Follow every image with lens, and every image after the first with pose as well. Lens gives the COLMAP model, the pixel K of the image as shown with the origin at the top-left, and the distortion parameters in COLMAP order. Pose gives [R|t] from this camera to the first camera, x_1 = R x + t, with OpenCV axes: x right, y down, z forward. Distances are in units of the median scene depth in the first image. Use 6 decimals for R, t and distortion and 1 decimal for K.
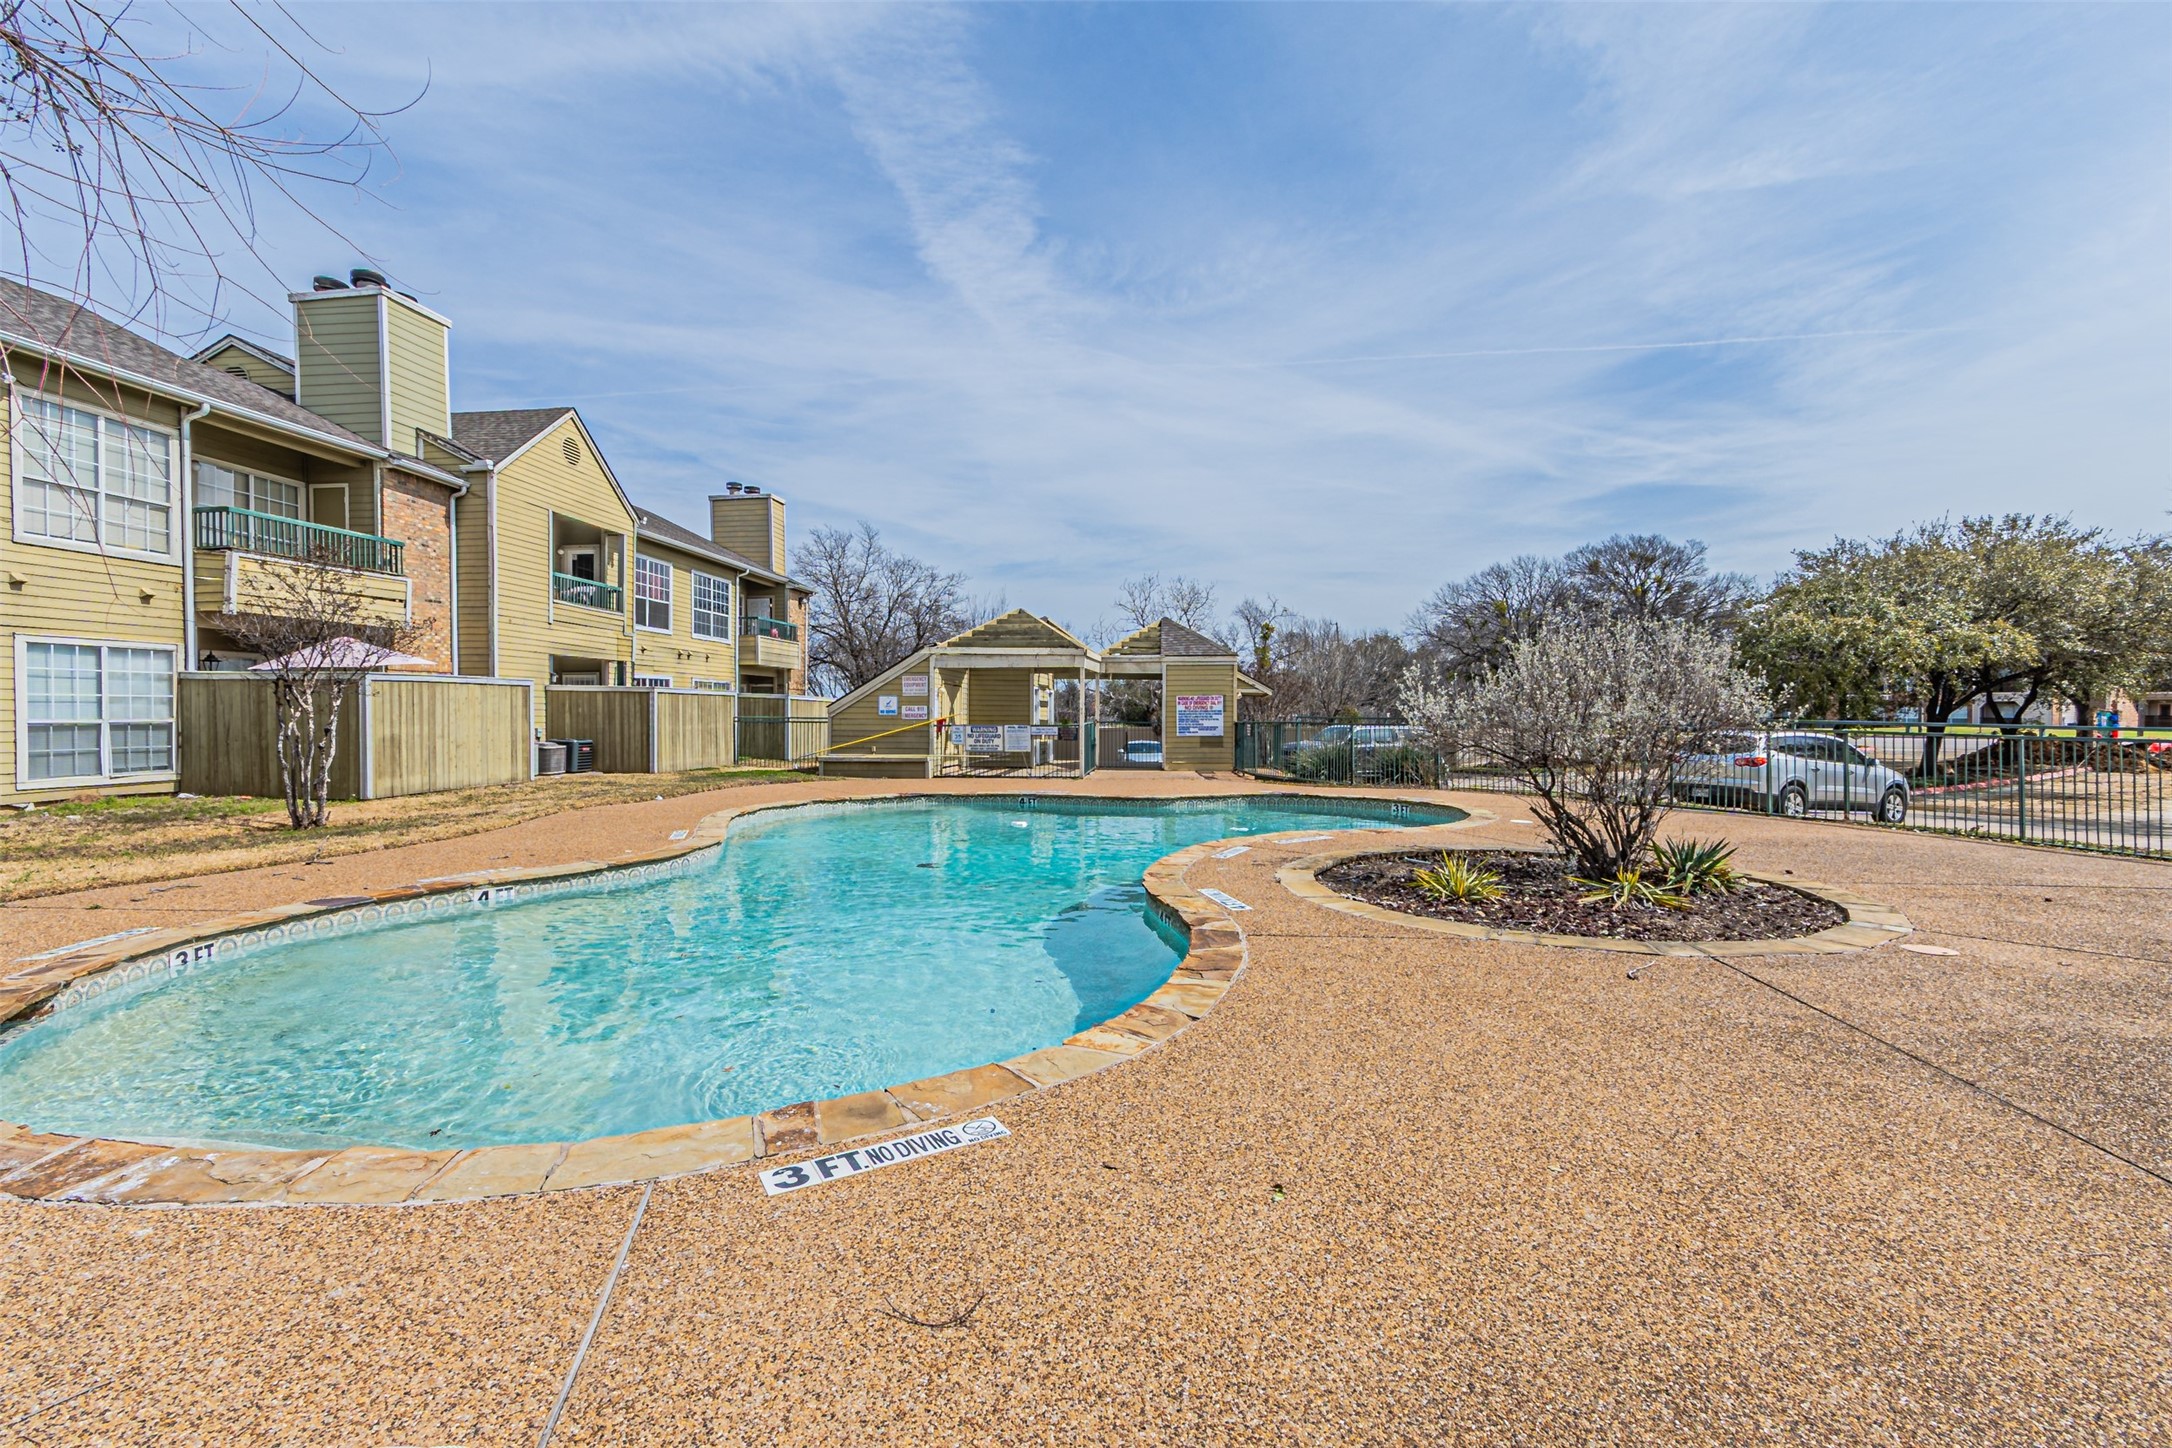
lens RADIAL K [[953.8, 0, 1084.4], [0, 953.8, 720.1], [0, 0, 1]] dist [0.008103, -0.001270]
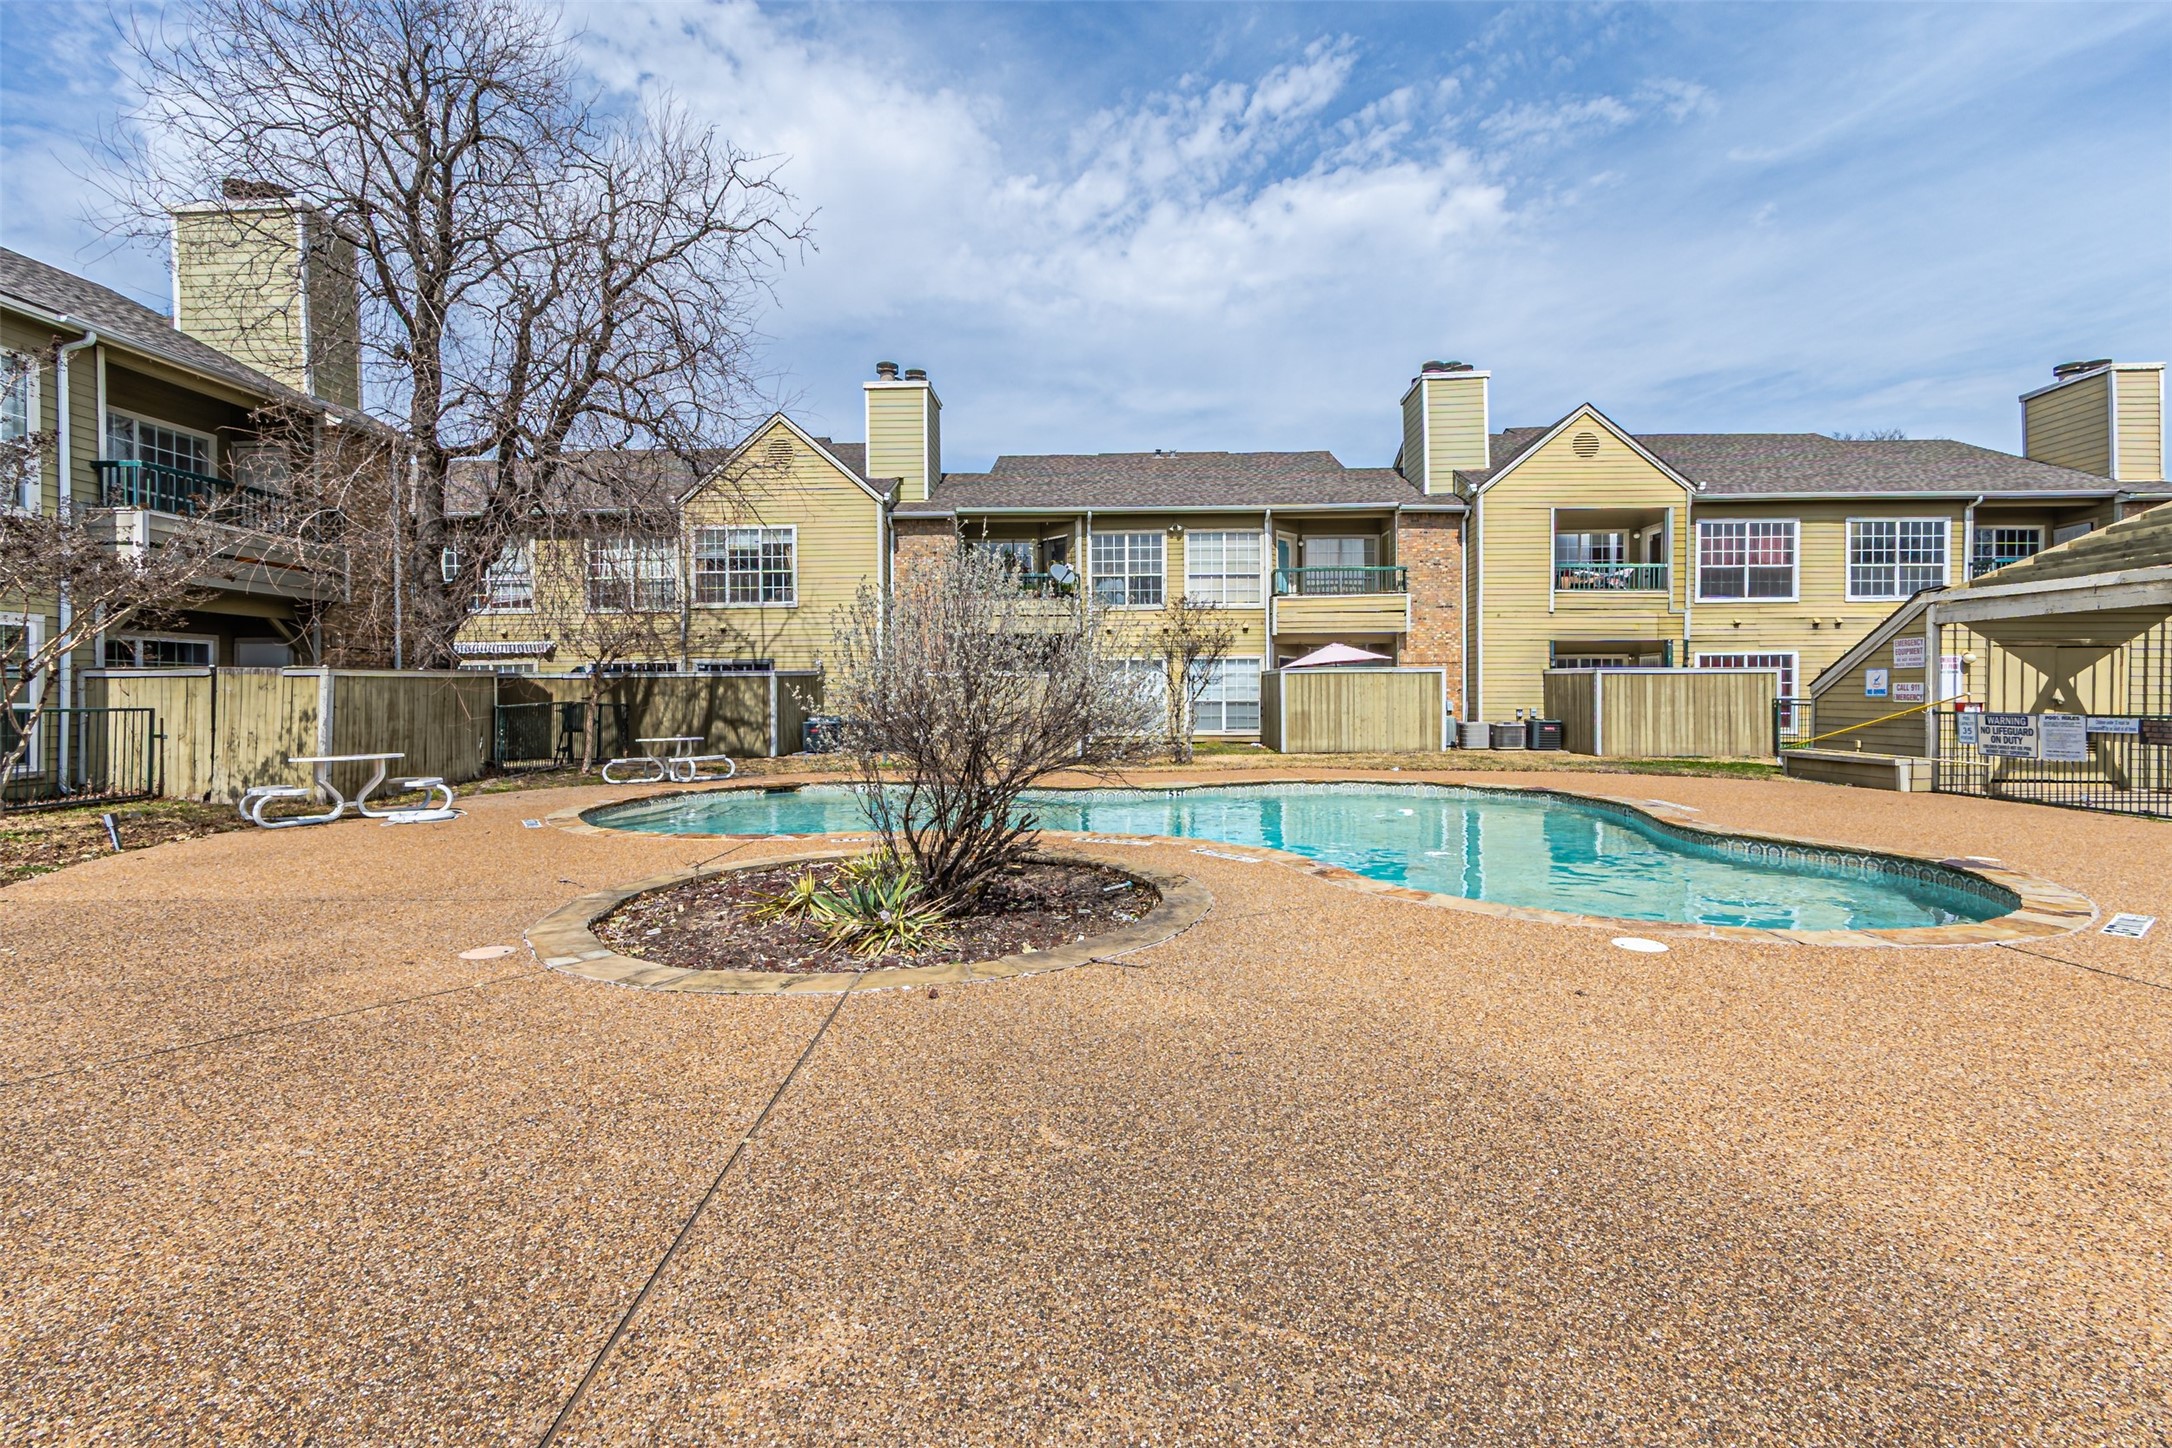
lens RADIAL K [[953.8, 0, 1091.7], [0, 953.8, 707.1], [0, 0, 1]] dist [0.008103, -0.001270]
pose [[0.061491, 0.011464, -0.998042, 0.467632], [-0.003928, 0.999929, 0.011243, -0.003176], [0.998100, 0.003229, 0.061532, 0.386672]]
